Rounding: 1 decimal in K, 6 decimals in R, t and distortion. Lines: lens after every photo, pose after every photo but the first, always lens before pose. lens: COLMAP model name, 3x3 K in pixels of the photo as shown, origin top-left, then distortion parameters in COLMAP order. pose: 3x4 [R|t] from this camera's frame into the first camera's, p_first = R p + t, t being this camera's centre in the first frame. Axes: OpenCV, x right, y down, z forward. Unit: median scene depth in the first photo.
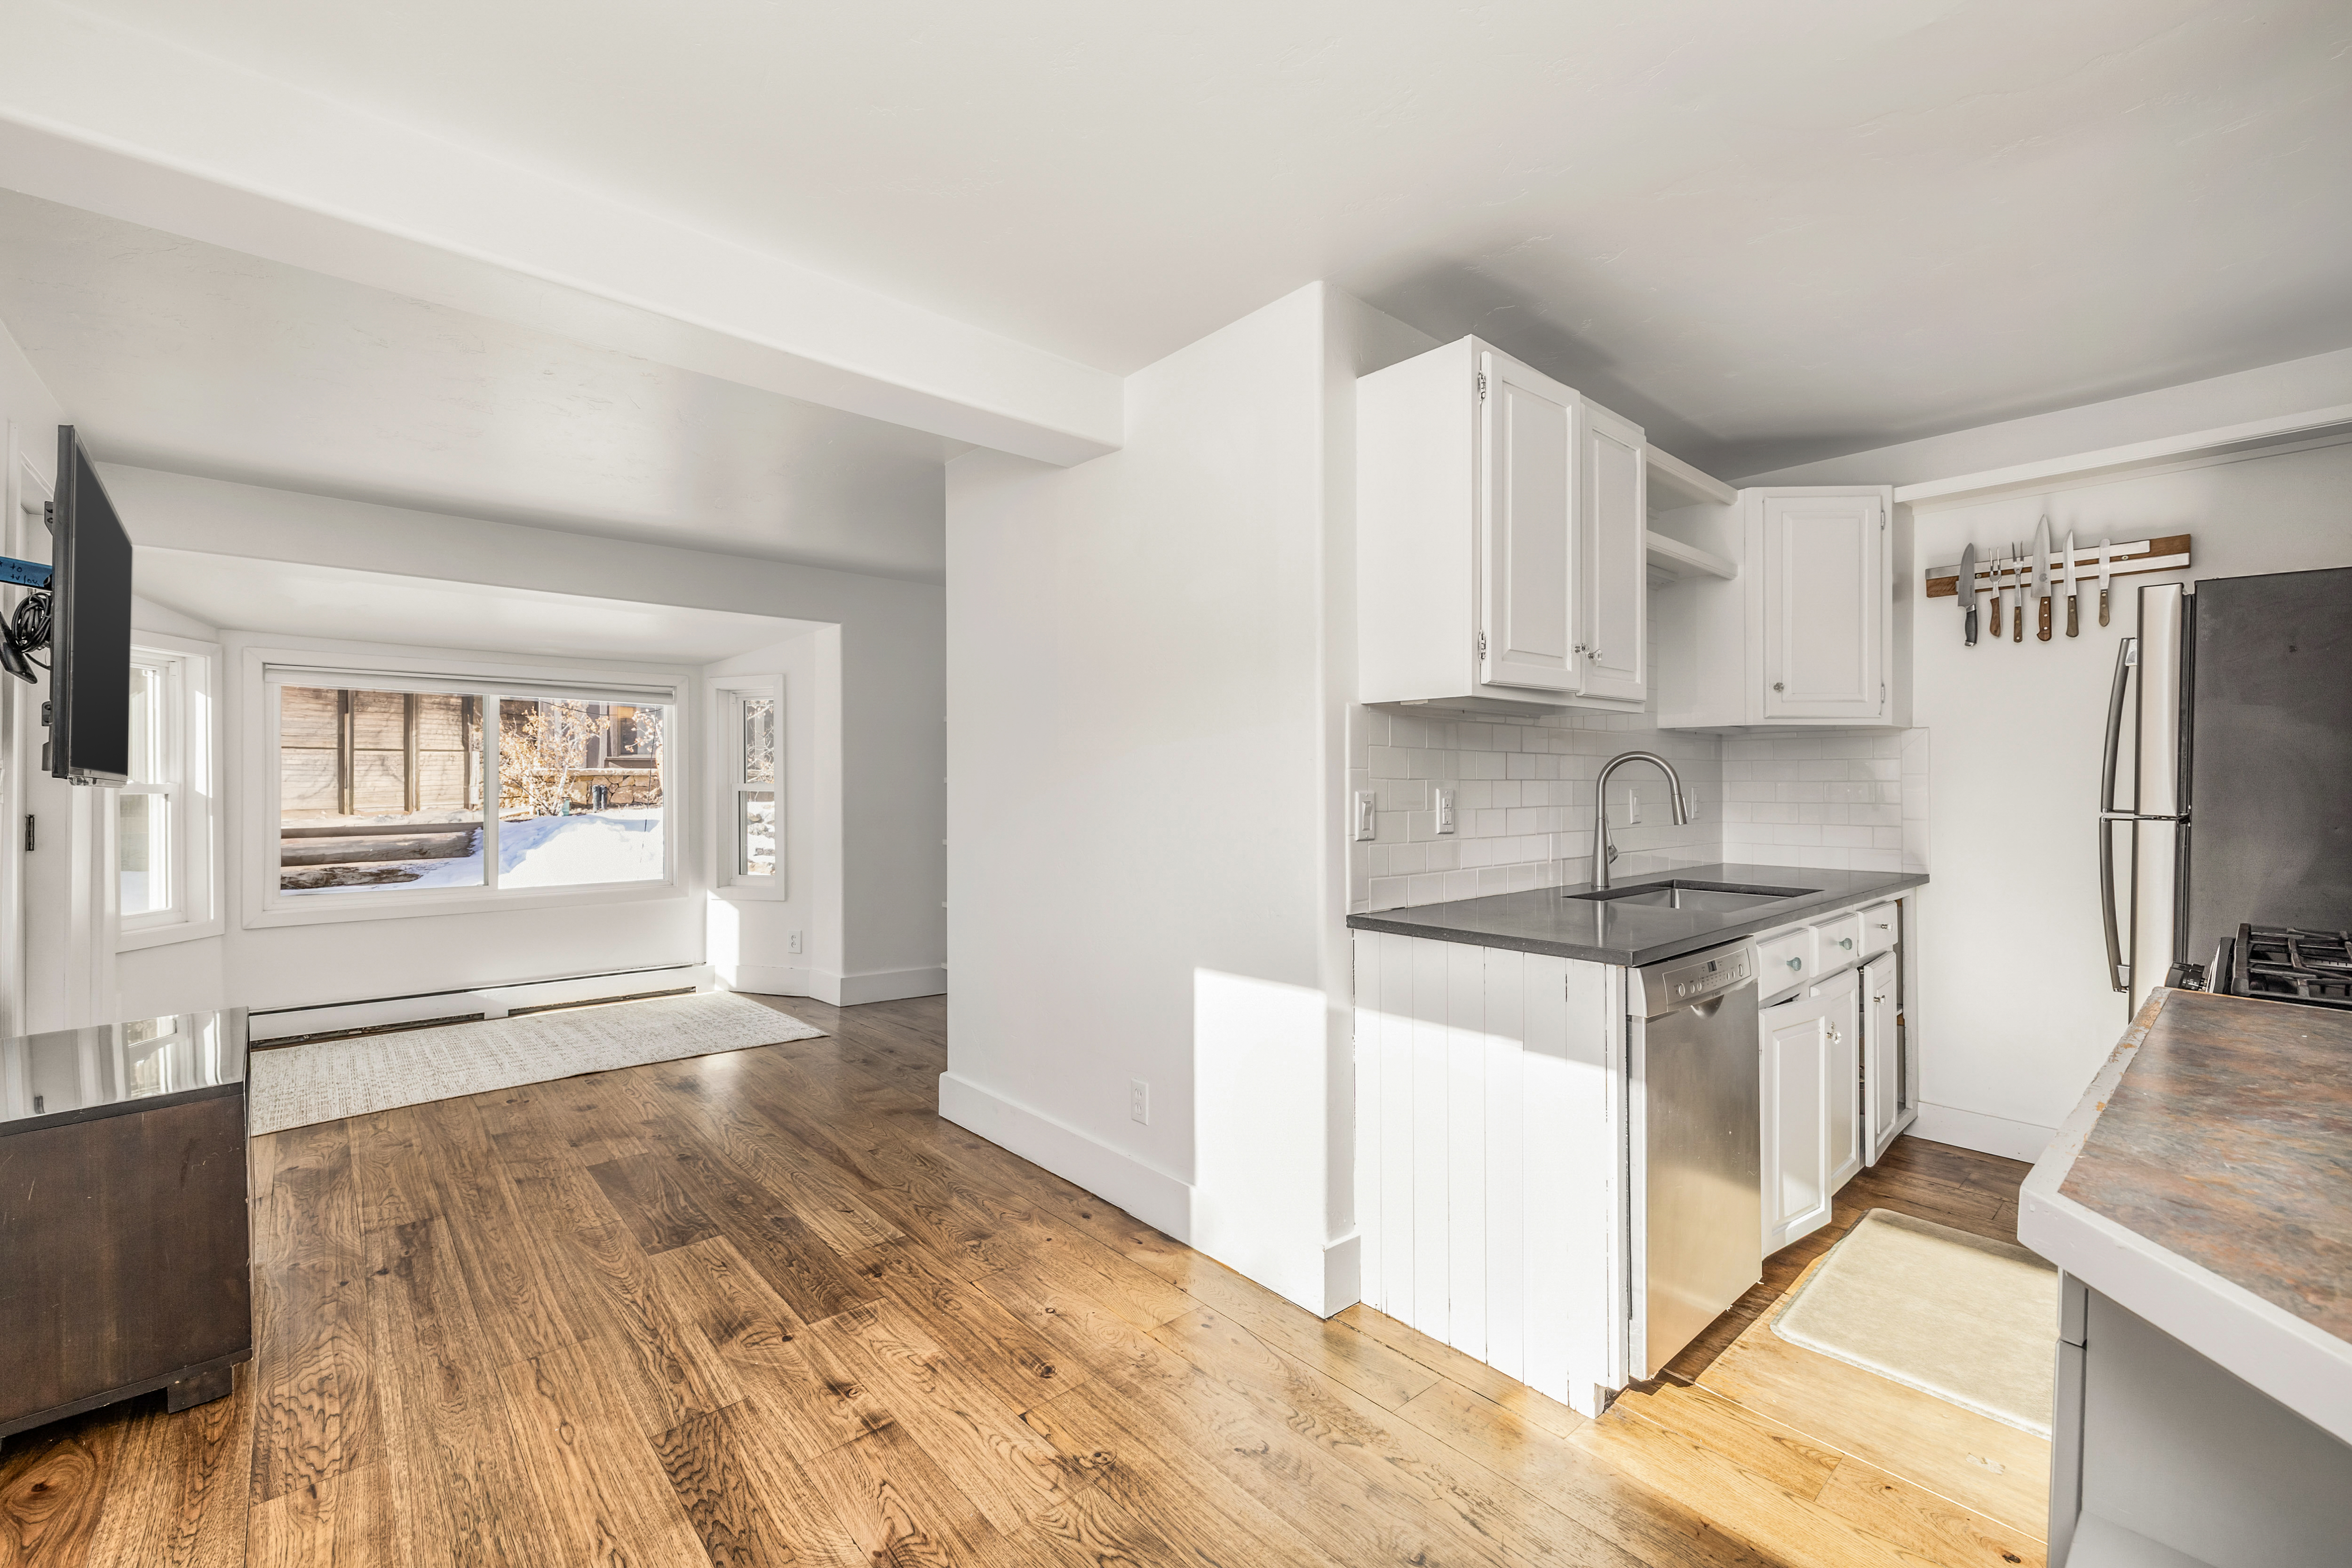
lens RADIAL K [[987.4, 0, 1176.0], [0, 987.4, 784.0], [0, 0, 1]] dist [0.000540, 0.000092]
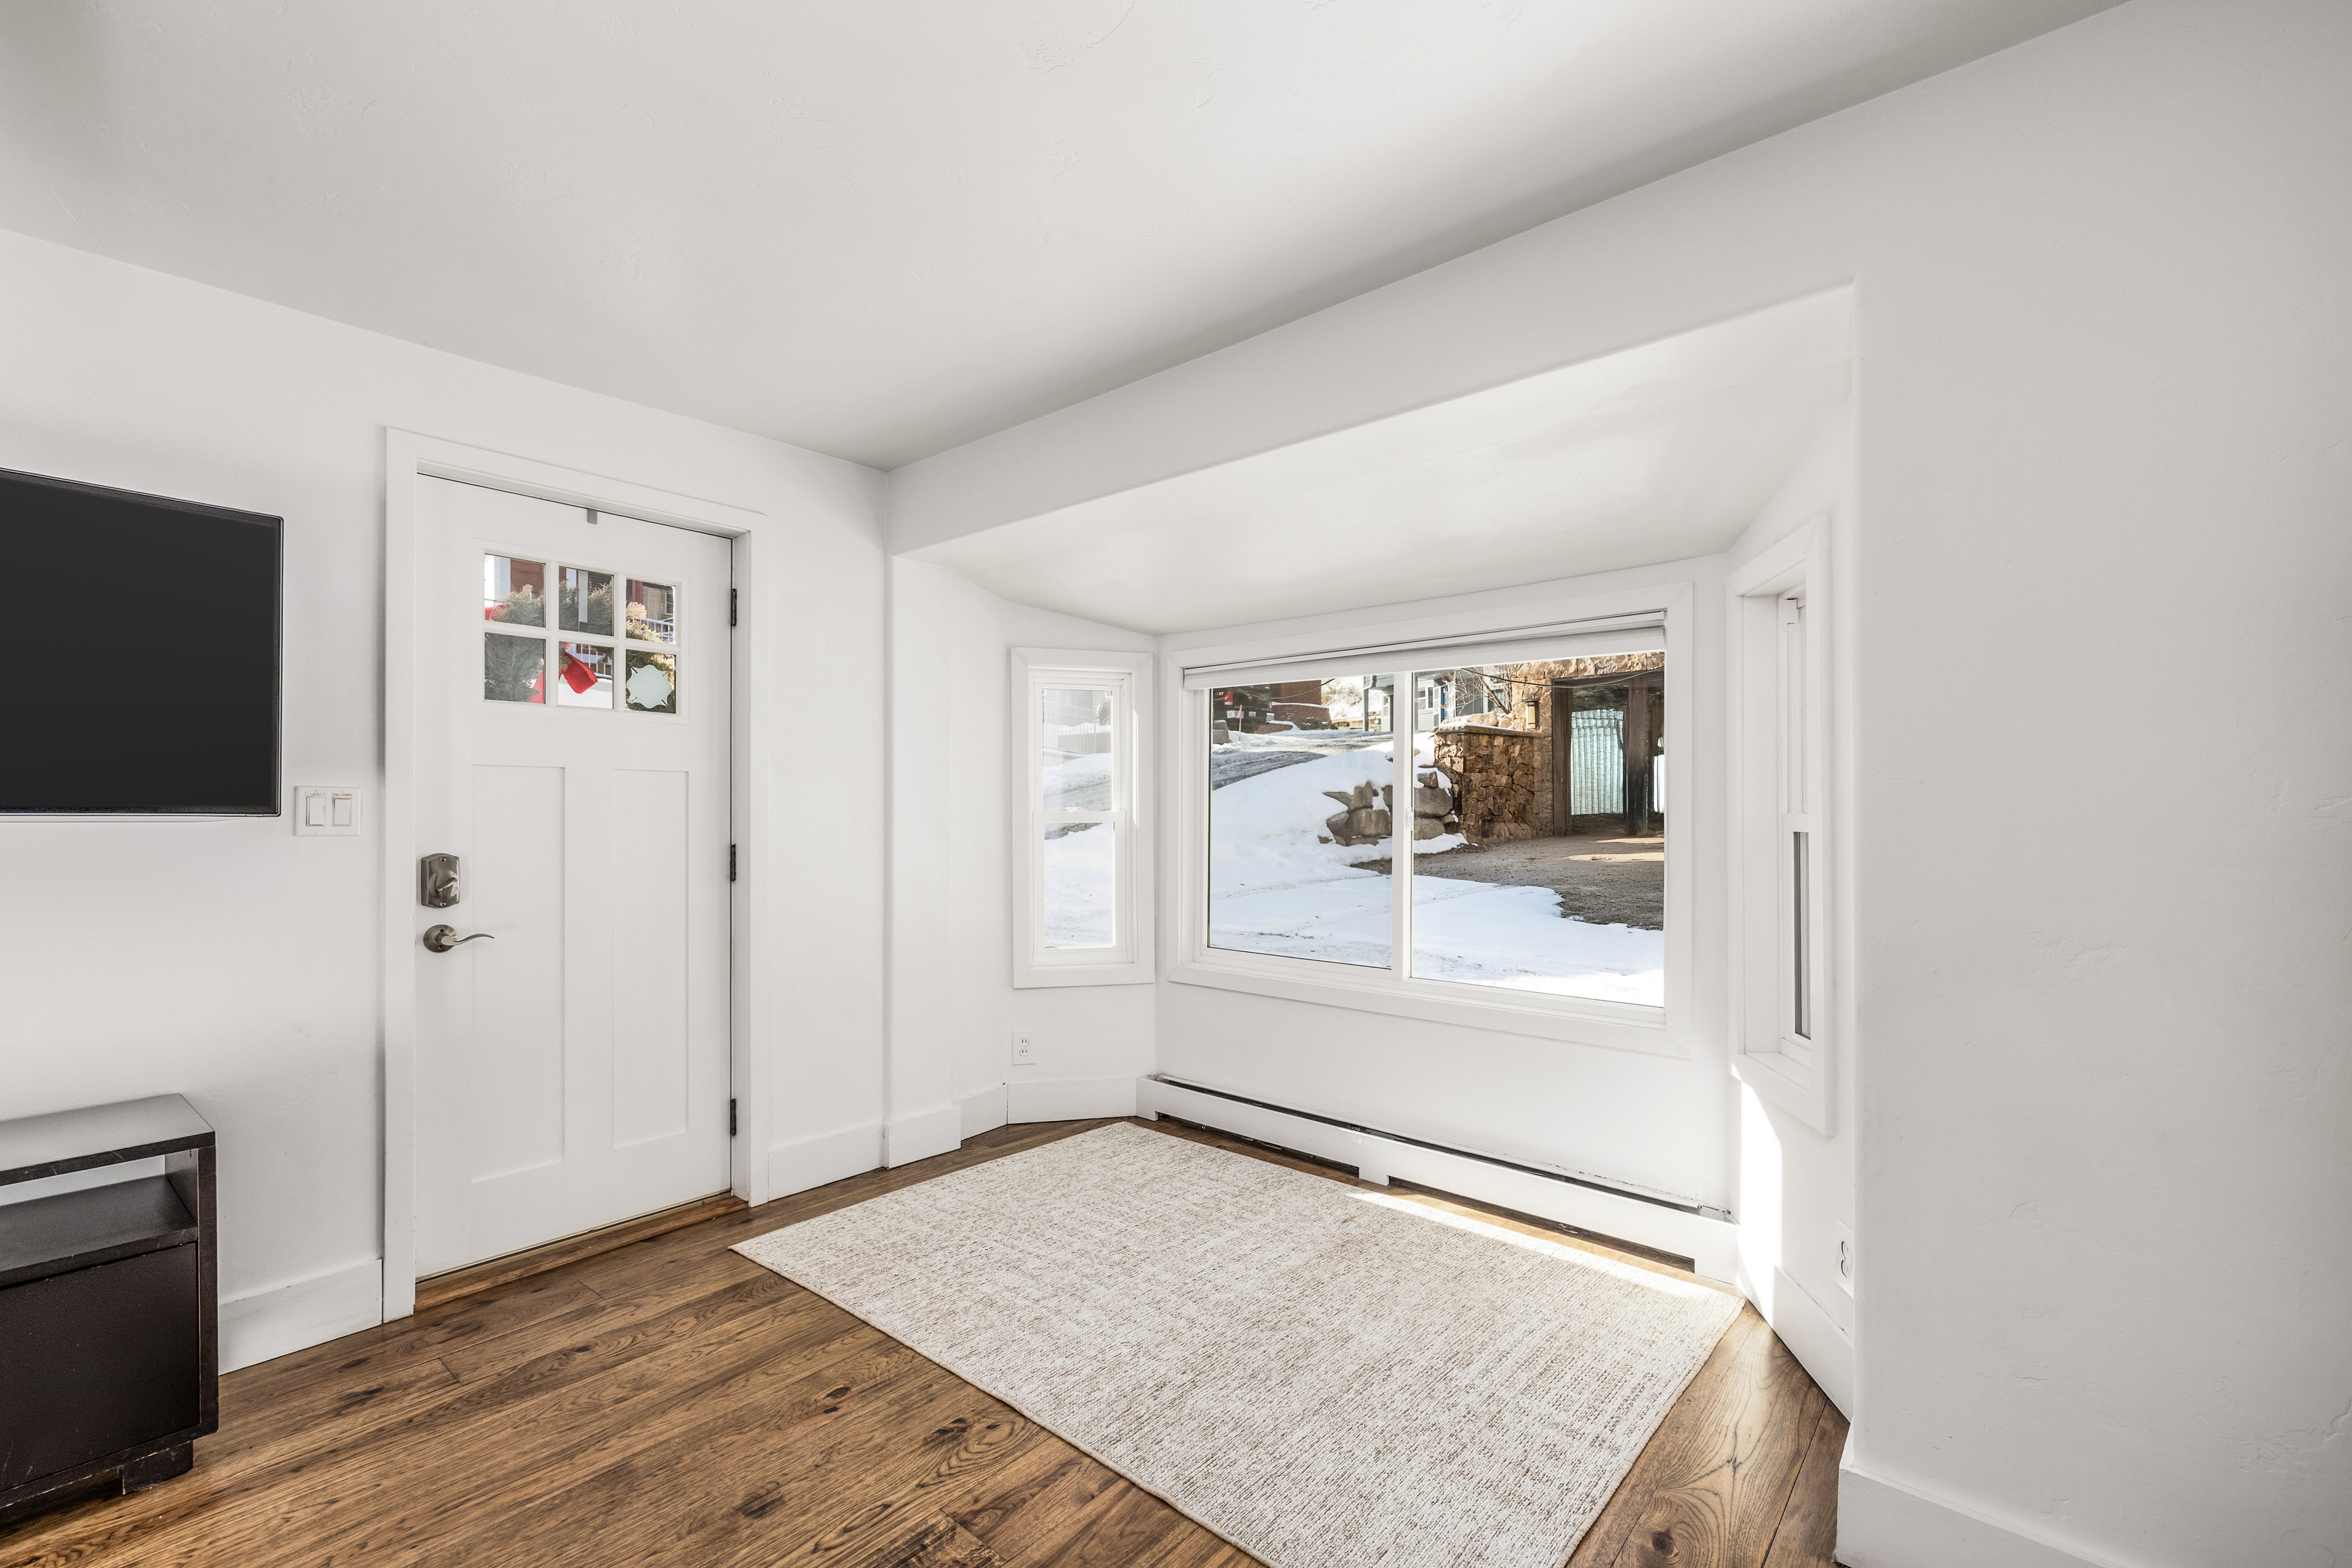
lens RADIAL K [[1001.0, 0, 1184.2], [0, 1001.0, 810.8], [0, 0, 1]] dist [0.001582, 0.000211]
pose [[0.135326, 0.000414, -0.990801, -0.110284], [-0.004638, 0.999989, -0.000216, -0.000922], [0.990790, 0.004625, 0.135327, 1.241845]]
